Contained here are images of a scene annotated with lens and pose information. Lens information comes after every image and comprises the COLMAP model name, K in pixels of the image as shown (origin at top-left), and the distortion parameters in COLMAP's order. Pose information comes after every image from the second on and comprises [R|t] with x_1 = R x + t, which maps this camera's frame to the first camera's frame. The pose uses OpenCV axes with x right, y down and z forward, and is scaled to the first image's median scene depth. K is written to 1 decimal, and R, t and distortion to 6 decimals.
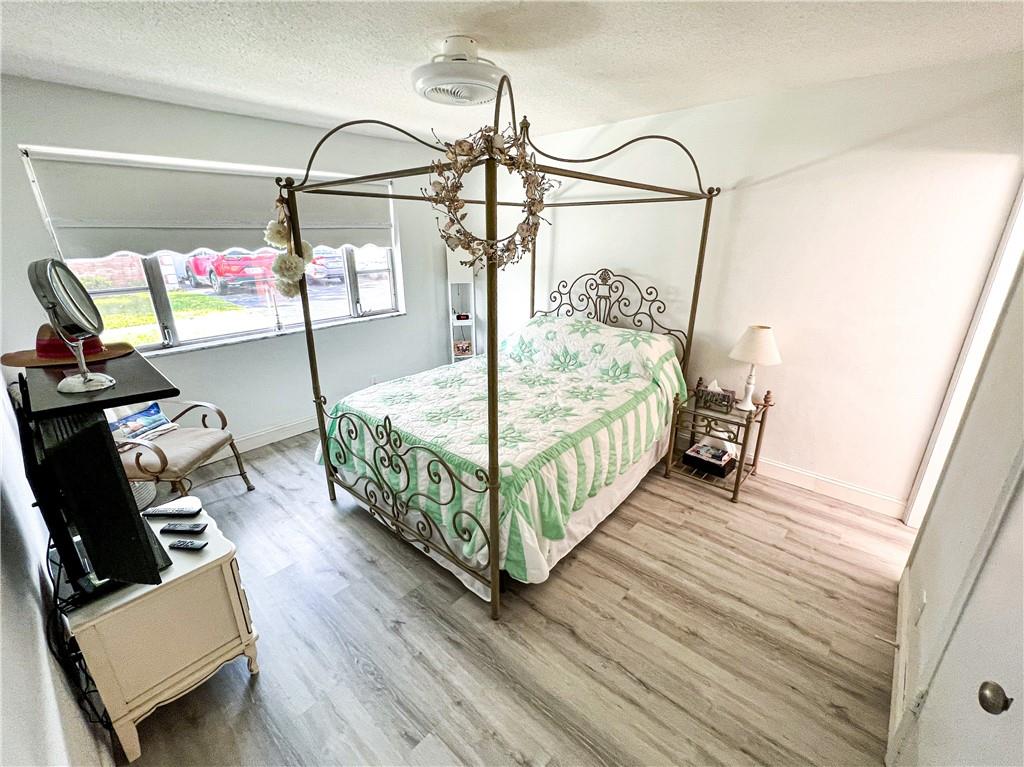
lens RADIAL K [[440.1, 0, 515.8], [0, 440.1, 382.3], [0, 0, 1]] dist [-0.002022, -0.000110]
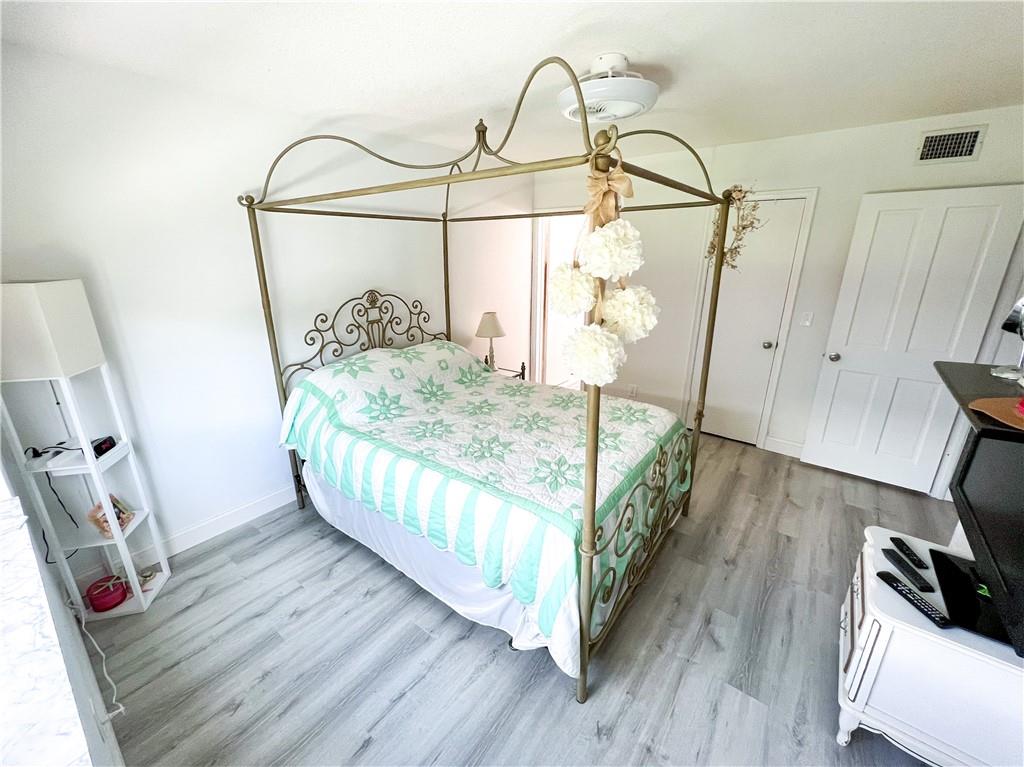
lens RADIAL K [[415.8, 0, 506.4], [0, 415.8, 379.8], [0, 0, 1]] dist [0.000549, 0.000086]
pose [[-0.060693, -0.299932, 0.952028, -0.662953], [0.323743, 0.896310, 0.303018, -0.260418], [-0.944197, 0.326603, 0.042701, 0.762048]]
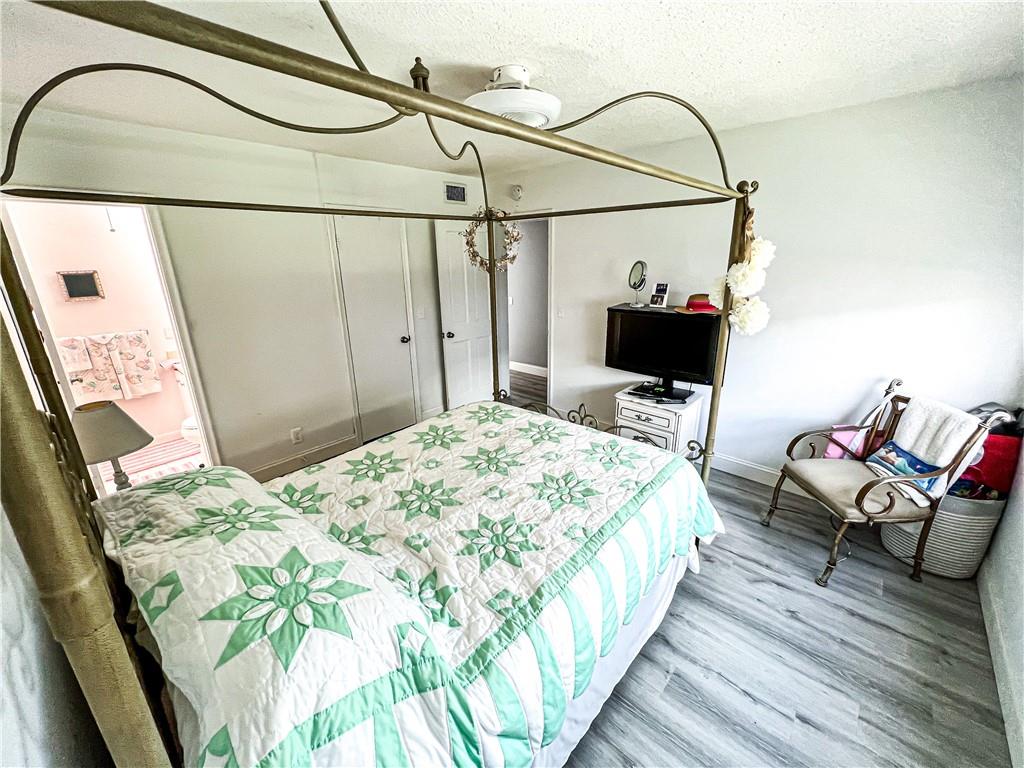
lens RADIAL K [[415.8, 0, 507.1], [0, 415.8, 393.7], [0, 0, 1]] dist [0.000549, 0.000086]
pose [[-0.999764, 0.019714, 0.009089, -0.061683], [0.021242, 0.802062, 0.596863, -0.394000], [0.004477, 0.596915, -0.802292, 1.180344]]
